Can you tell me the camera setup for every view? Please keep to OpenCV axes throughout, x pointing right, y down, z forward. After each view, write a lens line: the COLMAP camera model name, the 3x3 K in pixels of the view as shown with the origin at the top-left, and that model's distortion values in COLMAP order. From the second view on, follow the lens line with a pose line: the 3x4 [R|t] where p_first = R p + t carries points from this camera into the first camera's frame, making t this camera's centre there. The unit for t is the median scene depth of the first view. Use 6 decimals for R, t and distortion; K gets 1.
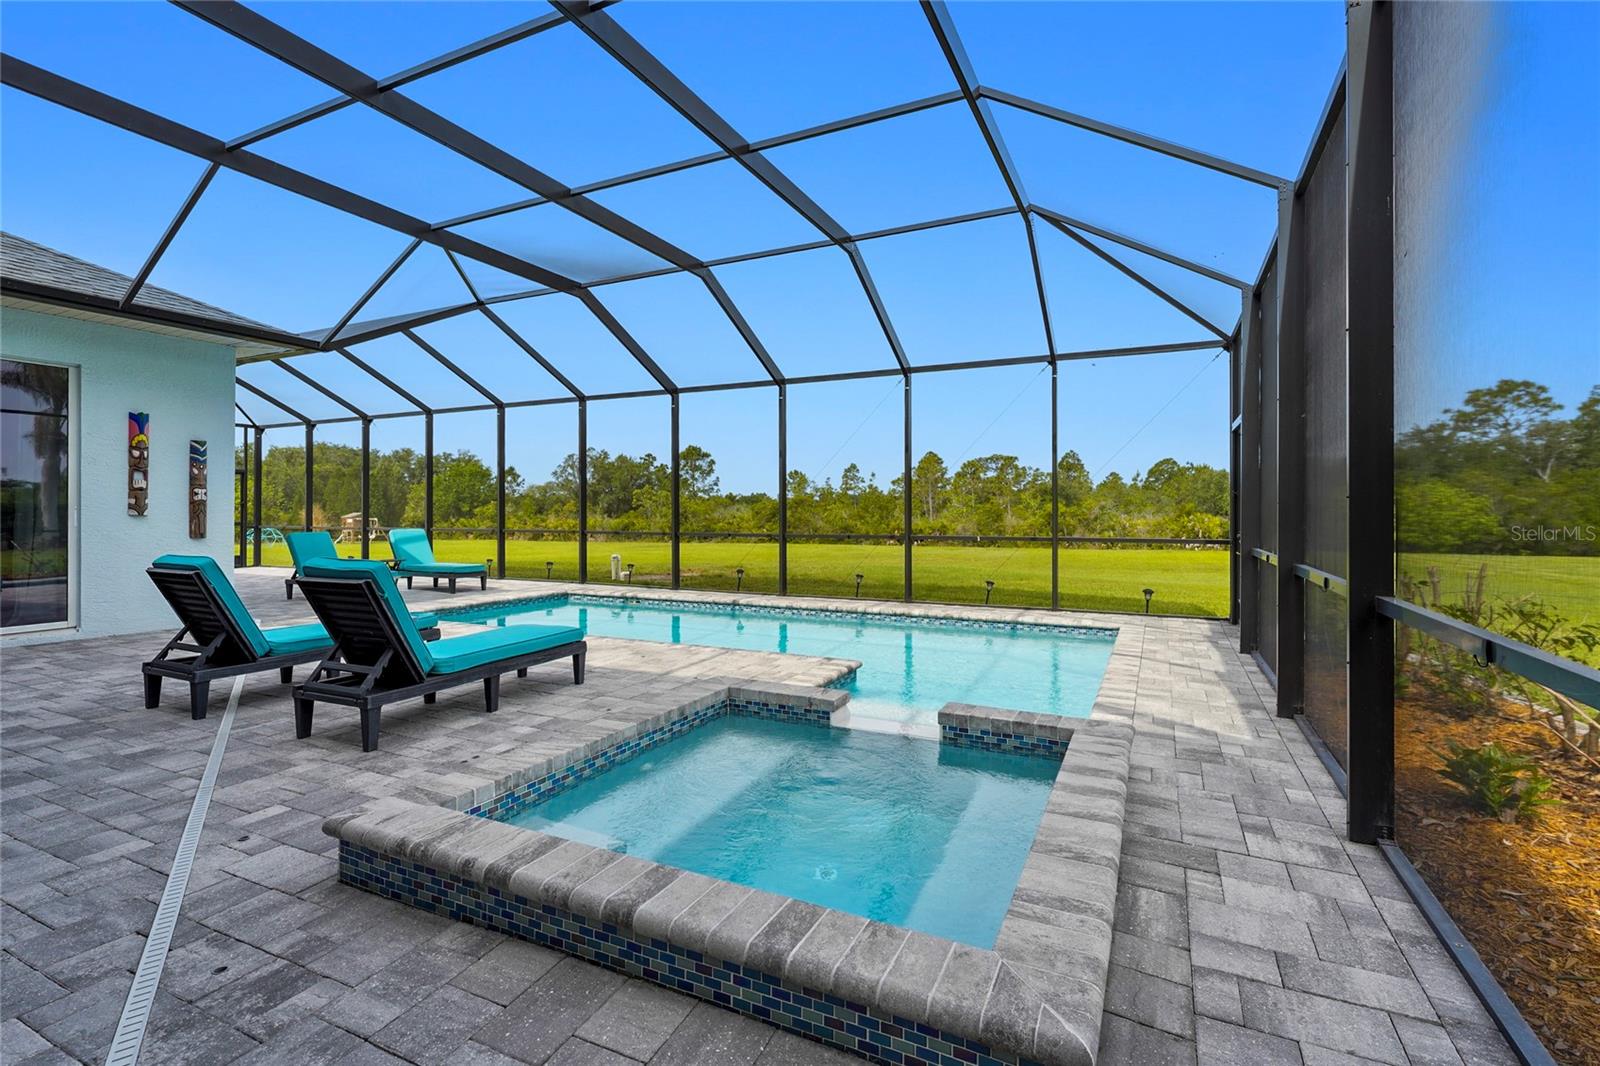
lens RADIAL K [[734.5, 0, 797.2], [0, 734.5, 513.2], [0, 0, 1]] dist [-0.001579, -0.000309]
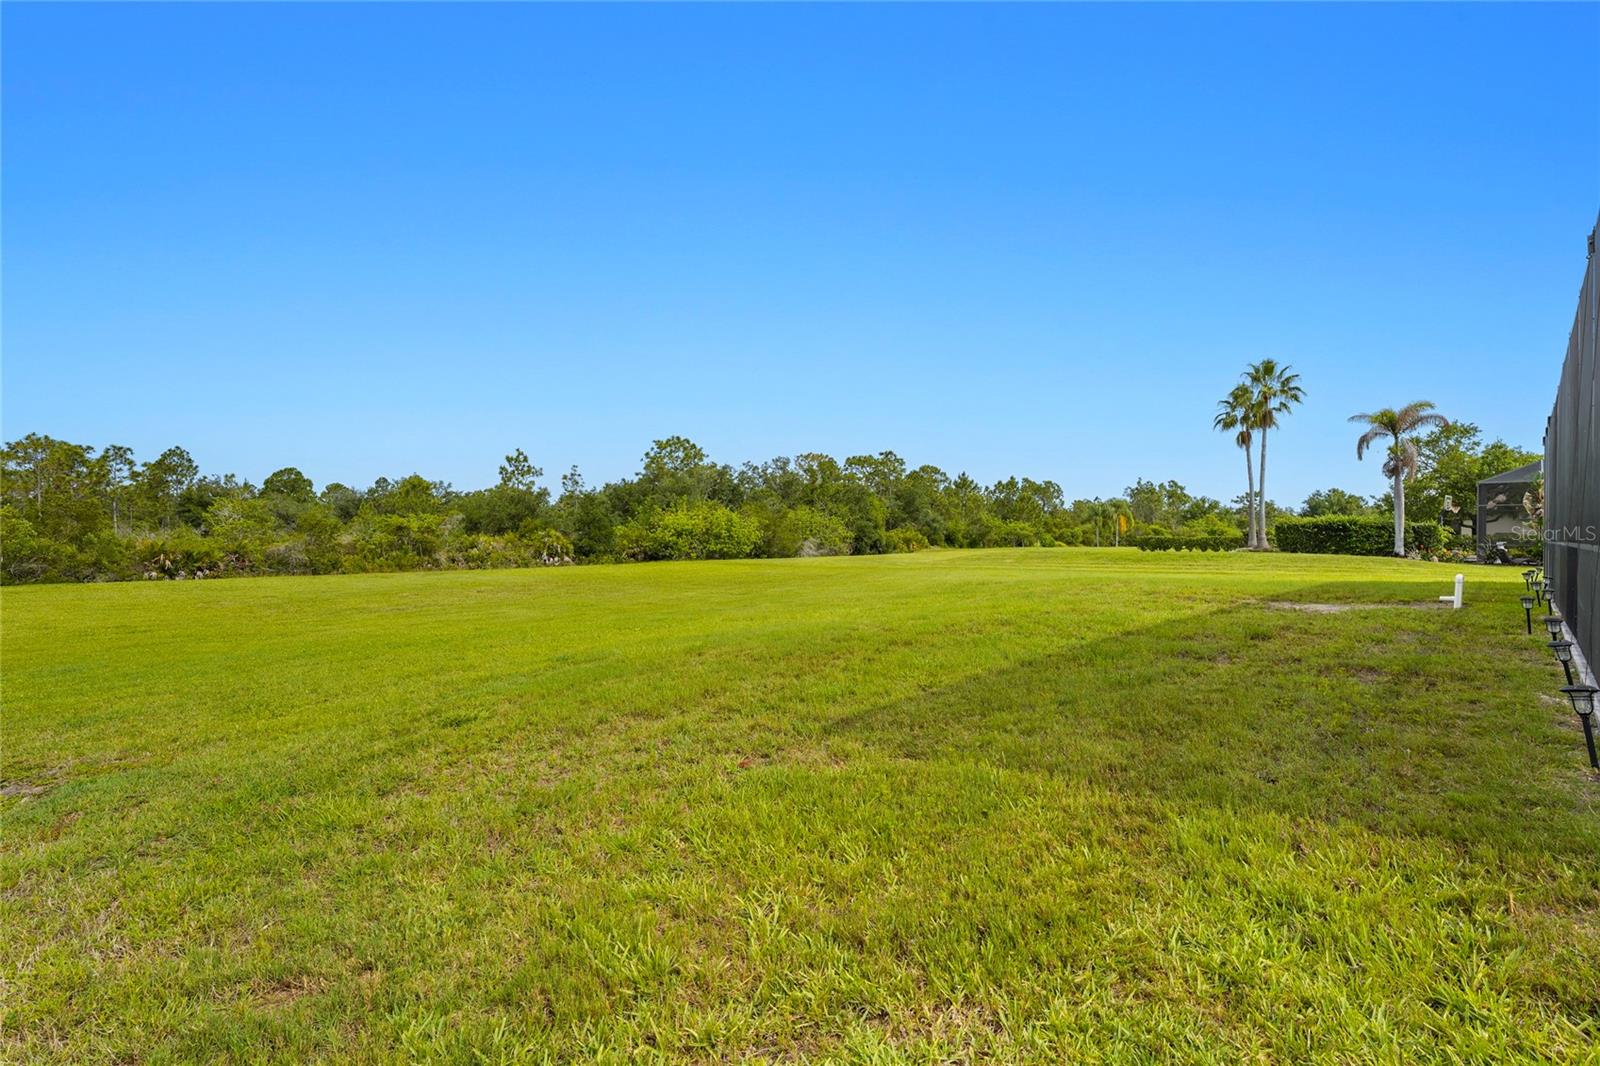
lens RADIAL K [[718.2, 0, 805.2], [0, 718.2, 536.4], [0, 0, 1]] dist [-0.000569, 0.000723]
pose [[0.324455, -0.003149, 0.945896, -0.277564], [-0.003668, 0.999983, 0.004587, 0.003949], [-0.945894, -0.004957, 0.324438, 0.333320]]
